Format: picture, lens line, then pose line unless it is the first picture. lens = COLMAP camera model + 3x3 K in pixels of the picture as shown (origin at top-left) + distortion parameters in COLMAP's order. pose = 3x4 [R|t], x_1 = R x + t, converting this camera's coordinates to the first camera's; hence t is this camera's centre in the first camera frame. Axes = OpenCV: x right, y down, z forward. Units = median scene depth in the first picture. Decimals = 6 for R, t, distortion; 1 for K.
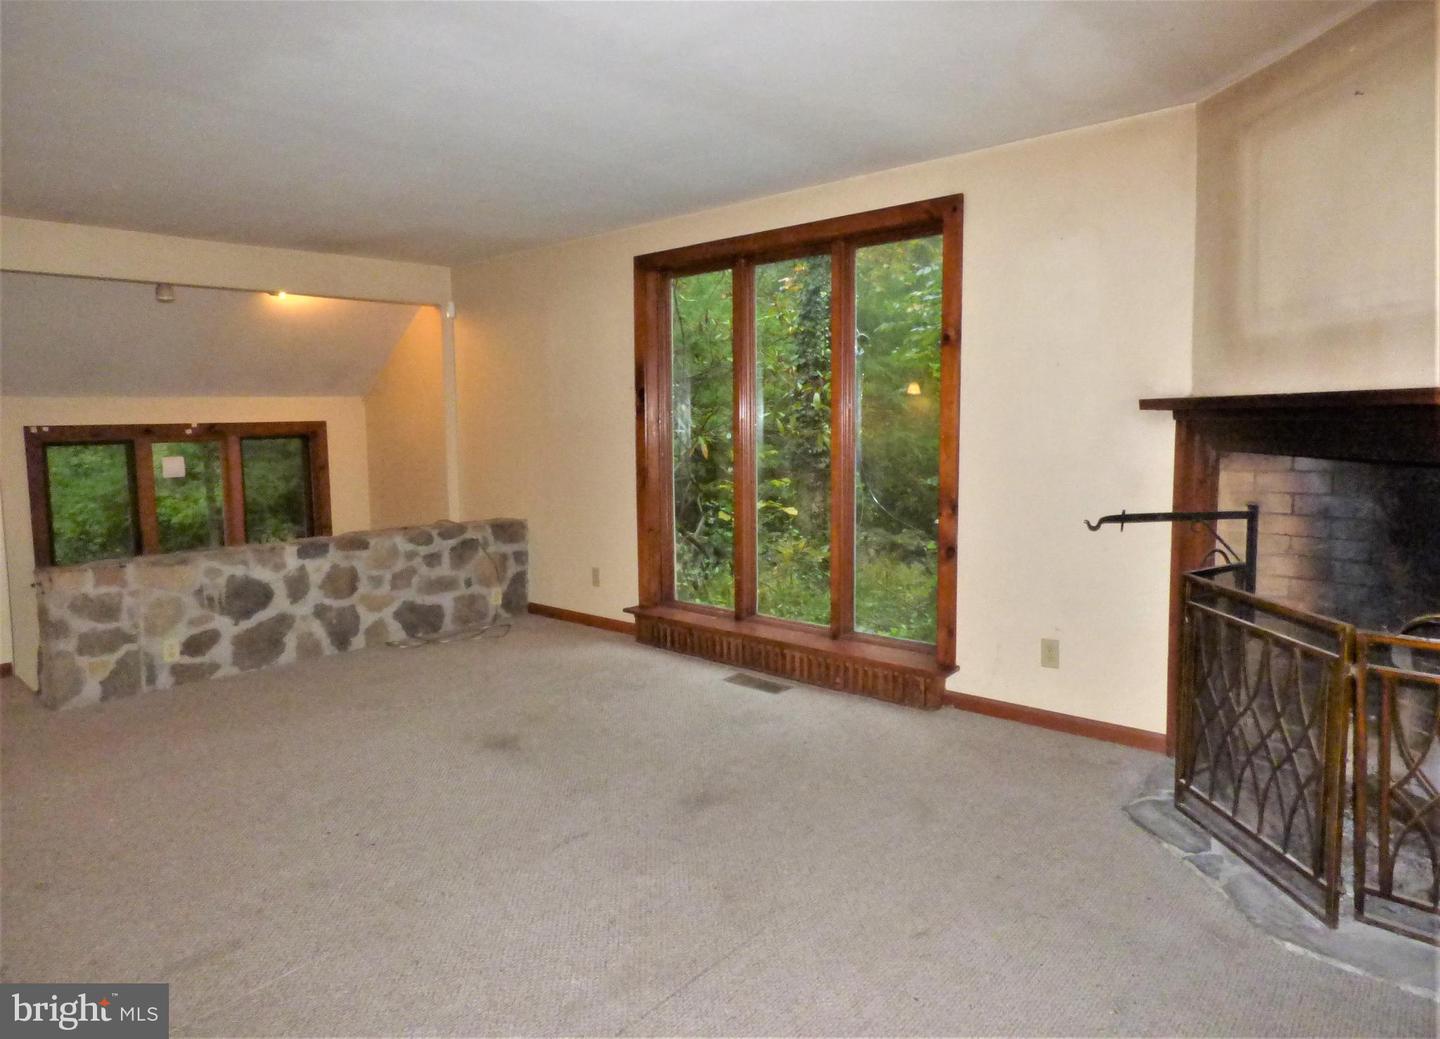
lens RADIAL K [[871.4, 0, 719.5], [0, 871.4, 517.8], [0, 0, 1]] dist [0.003904, 0.000173]
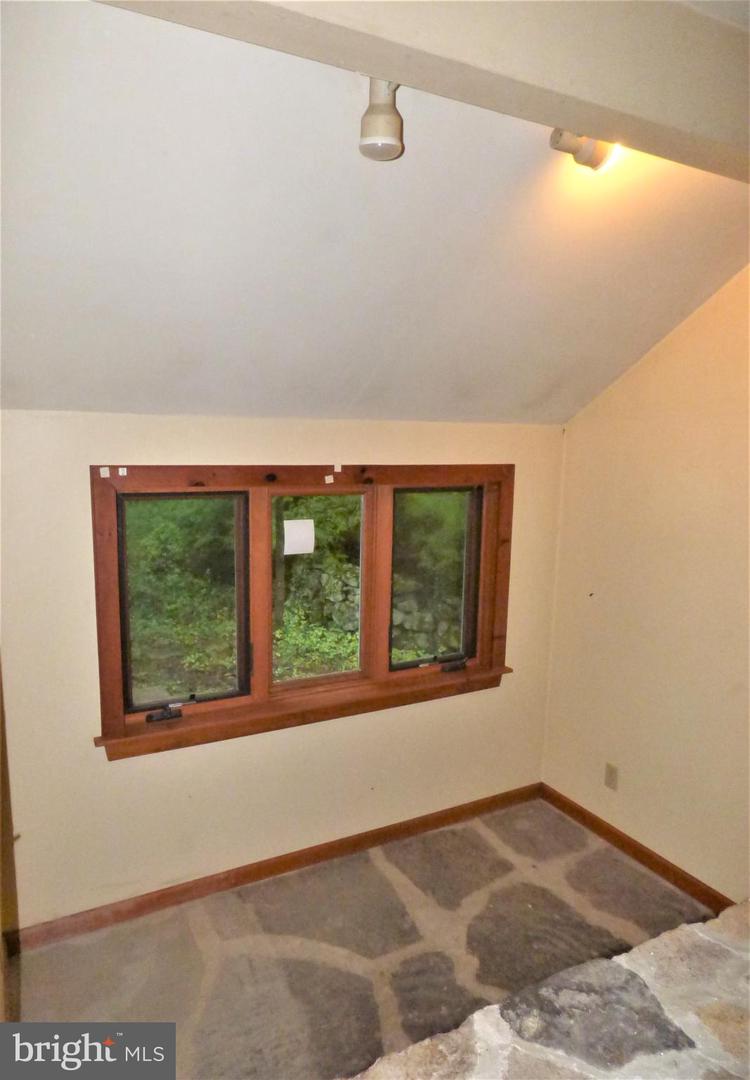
lens RADIAL K [[689.6, 0, 372.4], [0, 689.6, 543.8], [0, 0, 1]] dist [0.001331, 0.000186]
pose [[0.942457, 0.065675, -0.327813, -0.566859], [-0.060353, 0.997828, 0.026392, -0.092326], [0.328834, -0.005089, 0.944374, 0.762031]]
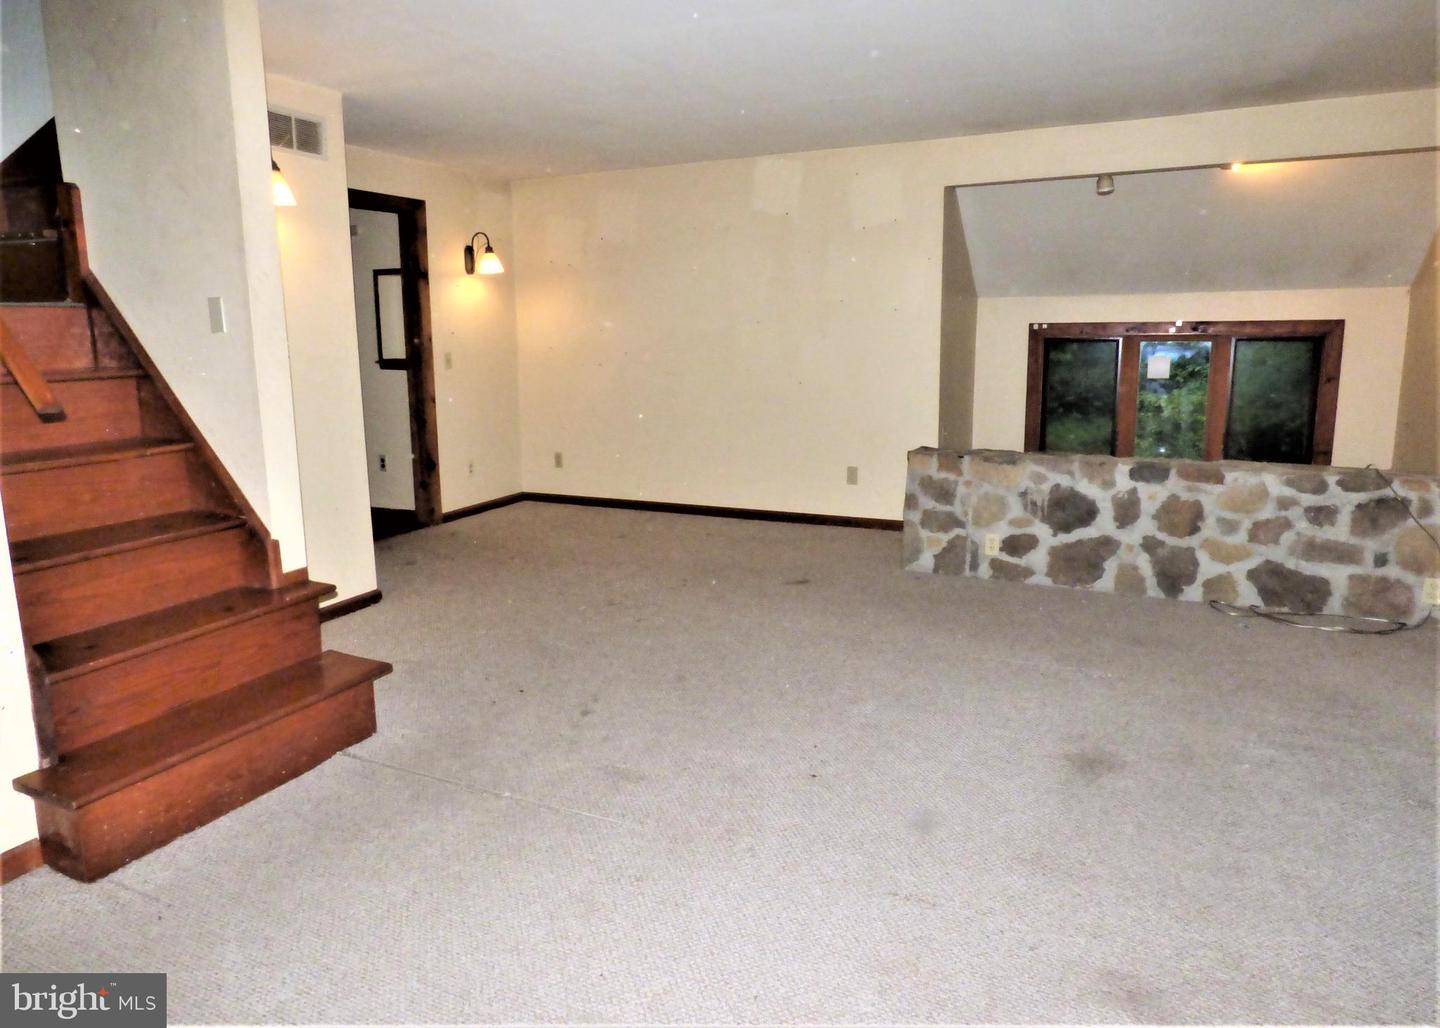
lens RADIAL K [[891.3, 0, 714.1], [0, 891.3, 501.2], [0, 0, 1]] dist [-0.001960, 0.002585]
pose [[0.303810, 0.194733, -0.932619, 0.226820], [-0.105816, 0.979729, 0.170099, -0.039537], [0.946838, 0.047009, 0.318257, 0.315858]]
